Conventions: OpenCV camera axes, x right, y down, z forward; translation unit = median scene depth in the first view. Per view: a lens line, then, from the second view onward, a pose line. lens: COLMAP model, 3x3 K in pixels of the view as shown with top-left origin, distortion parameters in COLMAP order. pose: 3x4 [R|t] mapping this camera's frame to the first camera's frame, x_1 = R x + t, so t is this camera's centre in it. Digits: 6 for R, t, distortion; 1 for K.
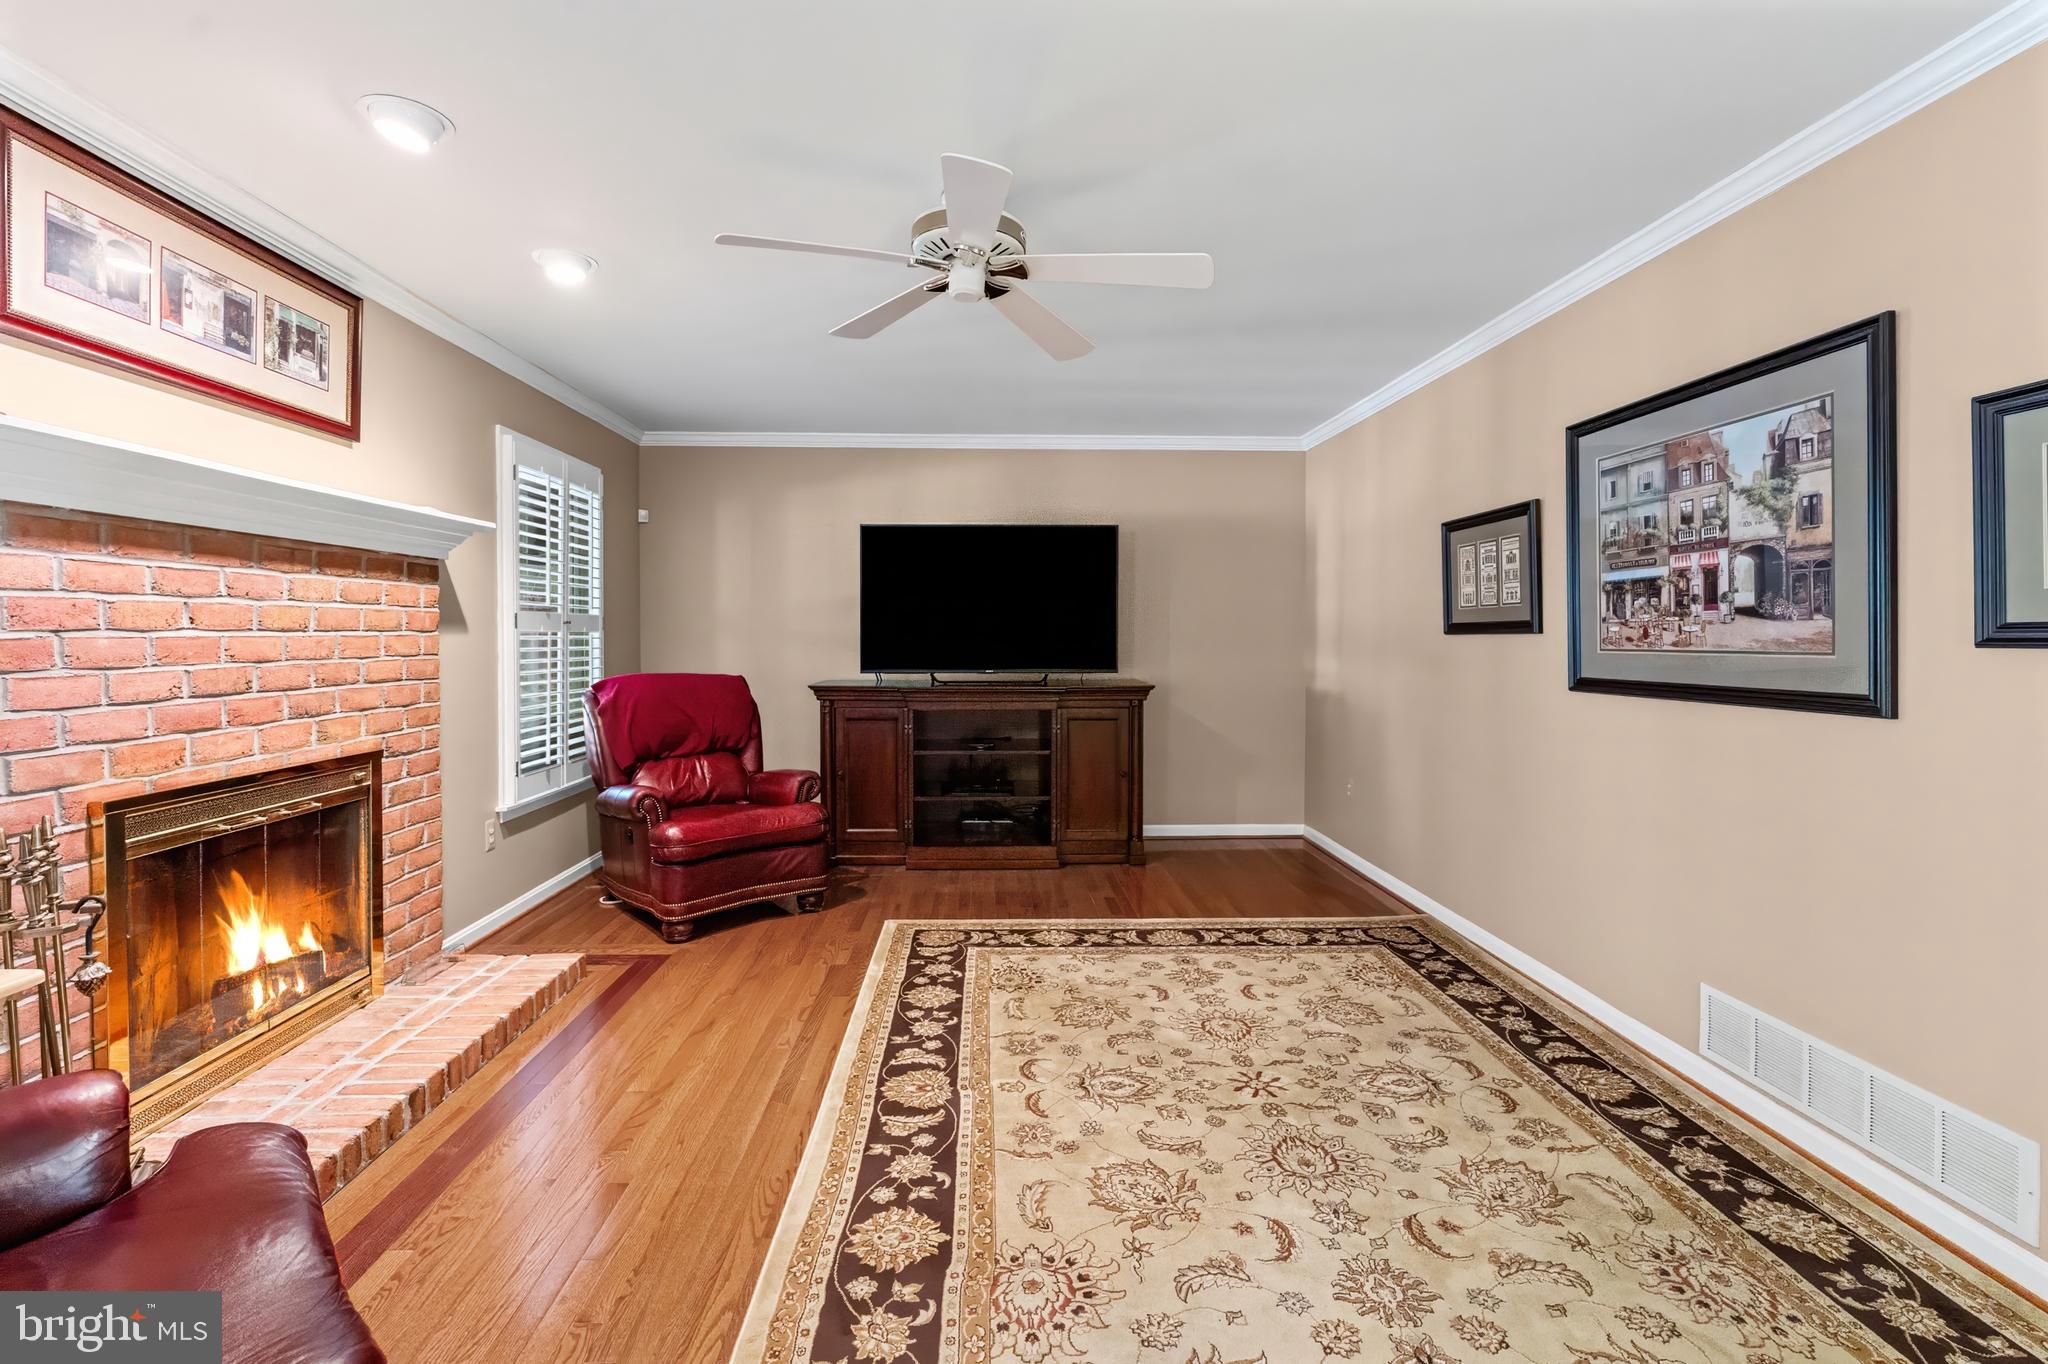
lens RADIAL K [[915.2, 0, 1015.0], [0, 915.2, 648.1], [0, 0, 1]] dist [-0.004945, -0.000163]
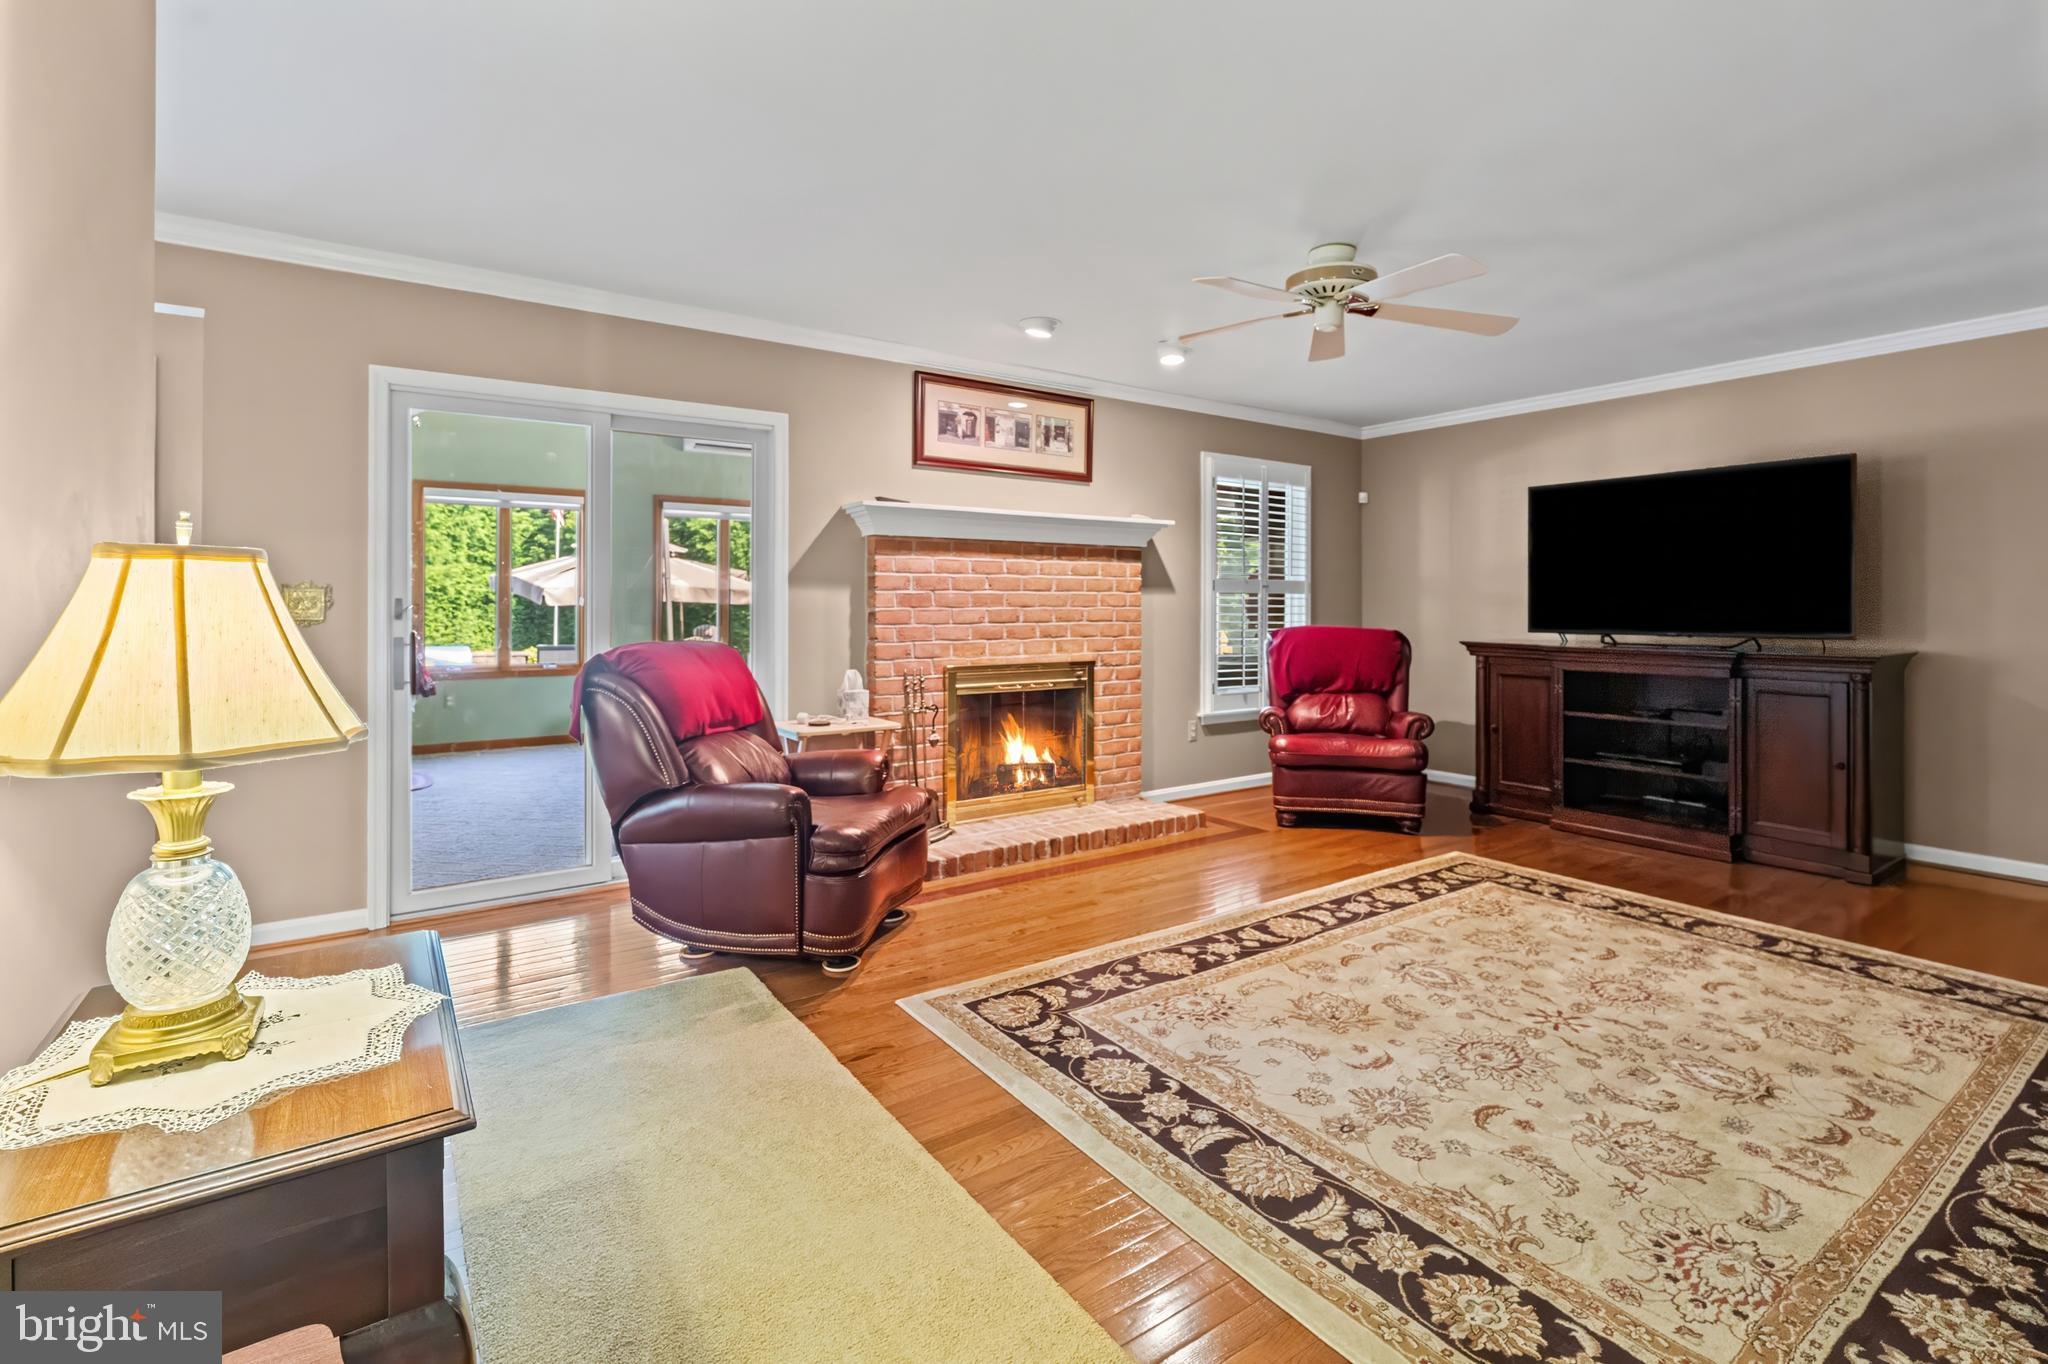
lens RADIAL K [[937.8, 0, 1024.3], [0, 937.8, 594.9], [0, 0, 1]] dist [-0.003683, -0.000375]
pose [[0.545138, -0.009037, -0.838297, 0.798723], [-0.014252, 0.999698, -0.020045, 0.028697], [0.838225, 0.022874, 0.544845, -0.082200]]
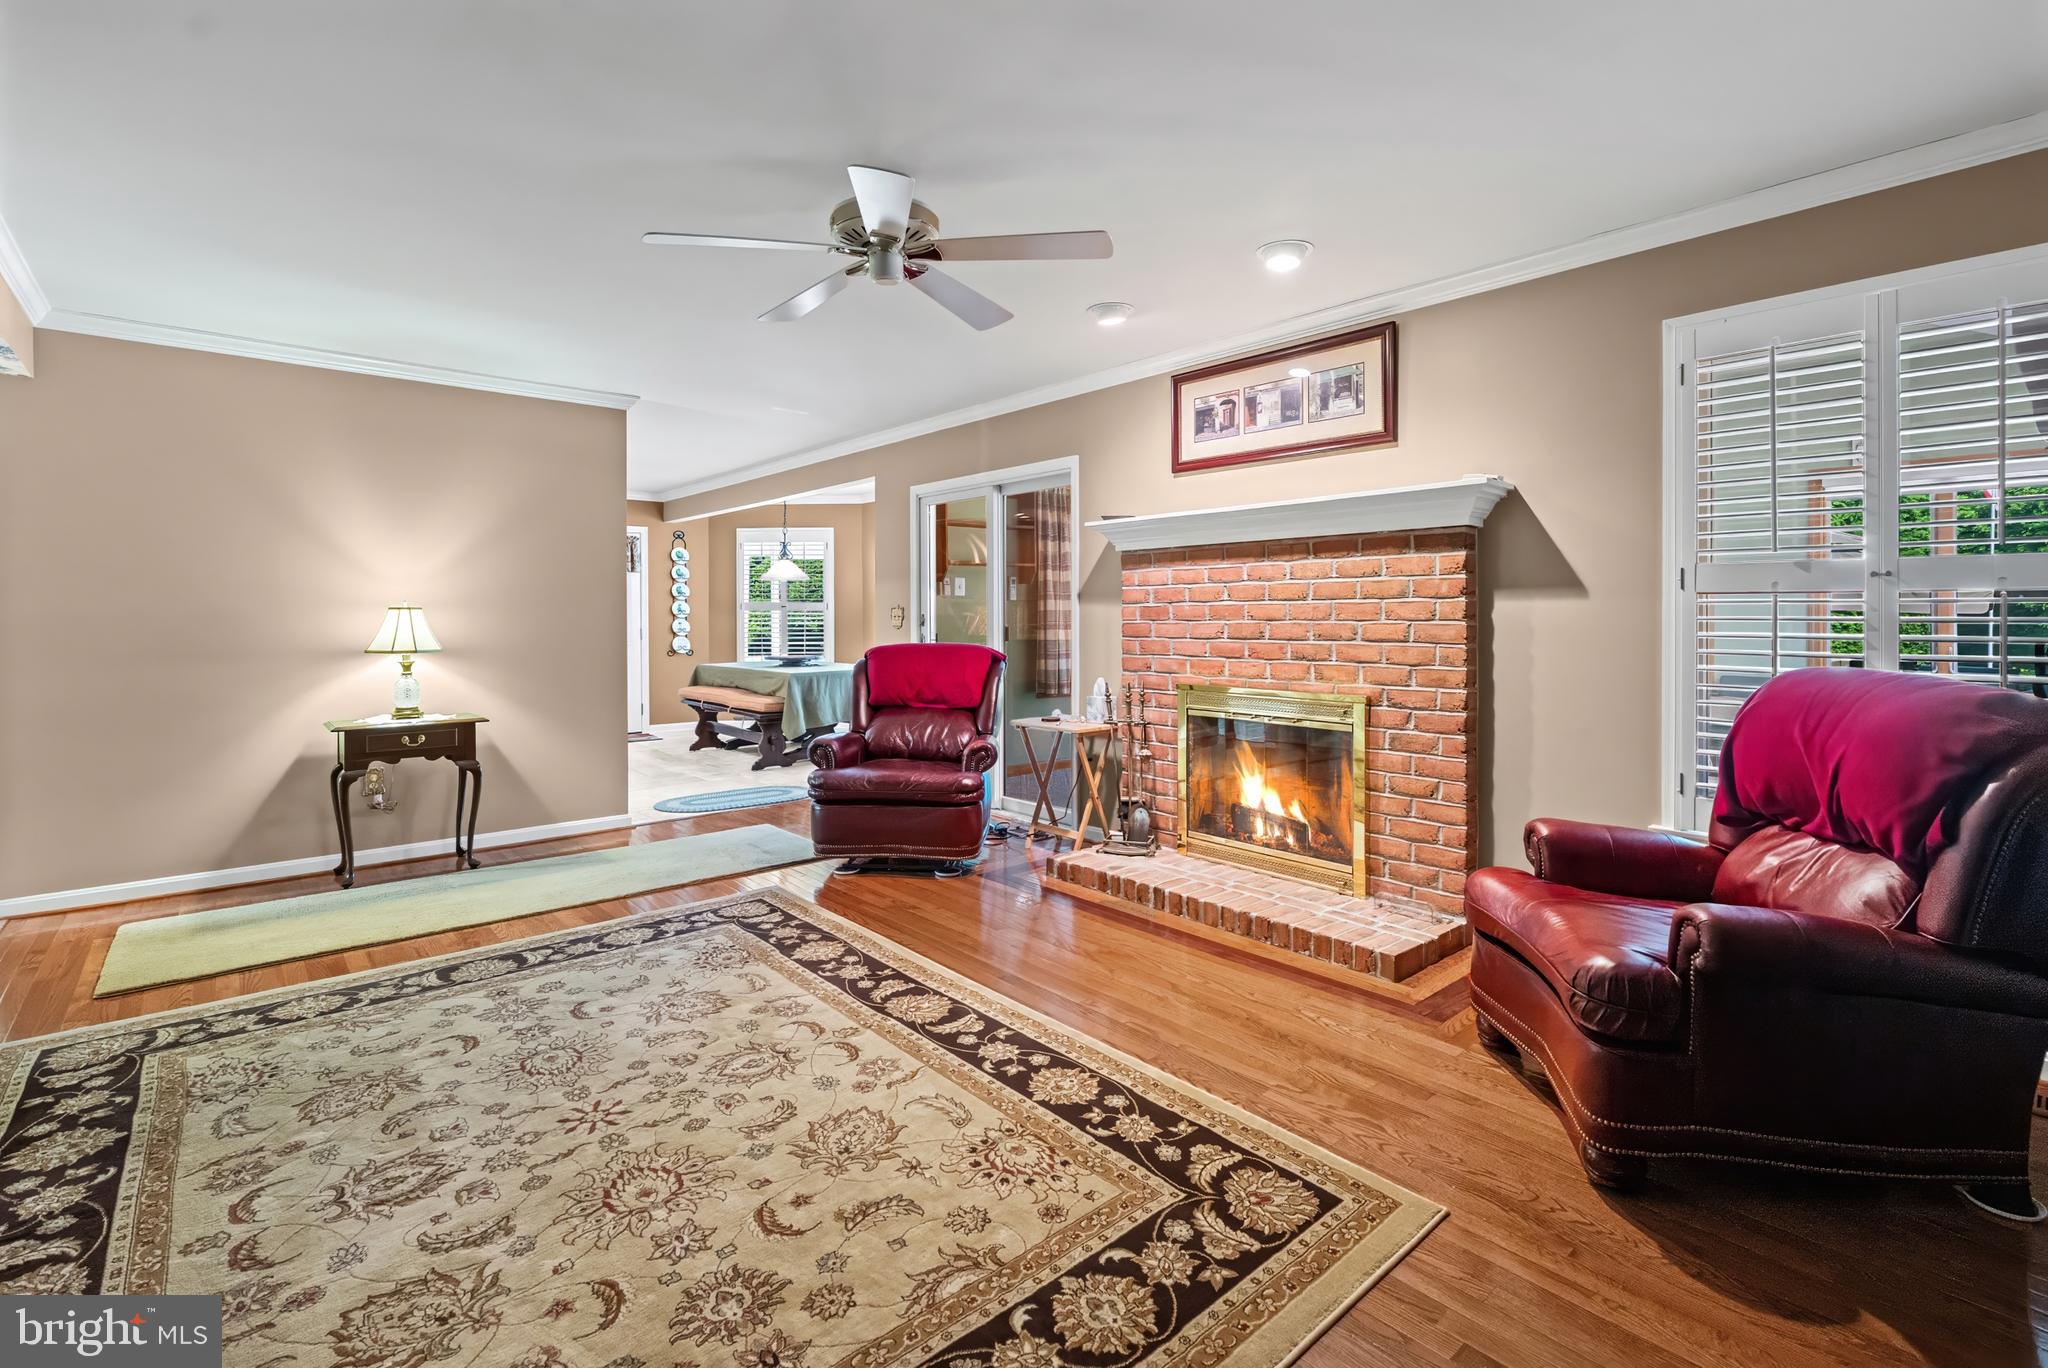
lens RADIAL K [[927.2, 0, 1024.1], [0, 927.2, 611.9], [0, 0, 1]] dist [-0.008582, 0.001215]
pose [[-0.775498, -0.000938, -0.631350, 0.485711], [-0.008210, 0.999929, 0.008600, -0.008792], [0.631297, 0.011852, -0.775450, 1.866396]]
